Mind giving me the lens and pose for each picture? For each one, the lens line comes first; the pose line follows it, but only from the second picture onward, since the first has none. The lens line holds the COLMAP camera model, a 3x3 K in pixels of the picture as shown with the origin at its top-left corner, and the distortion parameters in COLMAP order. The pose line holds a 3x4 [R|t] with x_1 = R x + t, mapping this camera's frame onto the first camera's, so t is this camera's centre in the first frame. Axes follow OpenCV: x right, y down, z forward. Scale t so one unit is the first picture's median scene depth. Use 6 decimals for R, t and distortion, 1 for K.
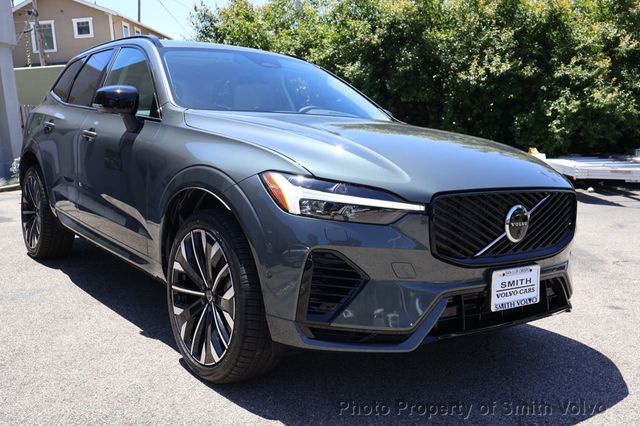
lens RADIAL K [[625.4, 0, 320.0], [0, 625.4, 213.0], [0, 0, 1]] dist [0.039439, -0.002889]
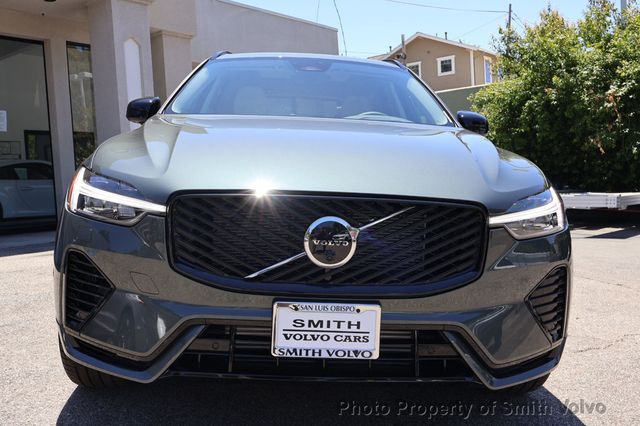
lens RADIAL K [[625.4, 0, 320.0], [0, 625.4, 213.0], [0, 0, 1]] dist [0.039439, -0.002889]
pose [[0.830667, 0.046799, -0.554800, 0.706246], [-0.076217, 0.996638, -0.030045, 0.006150], [0.551529, 0.067243, 0.831441, 0.392900]]
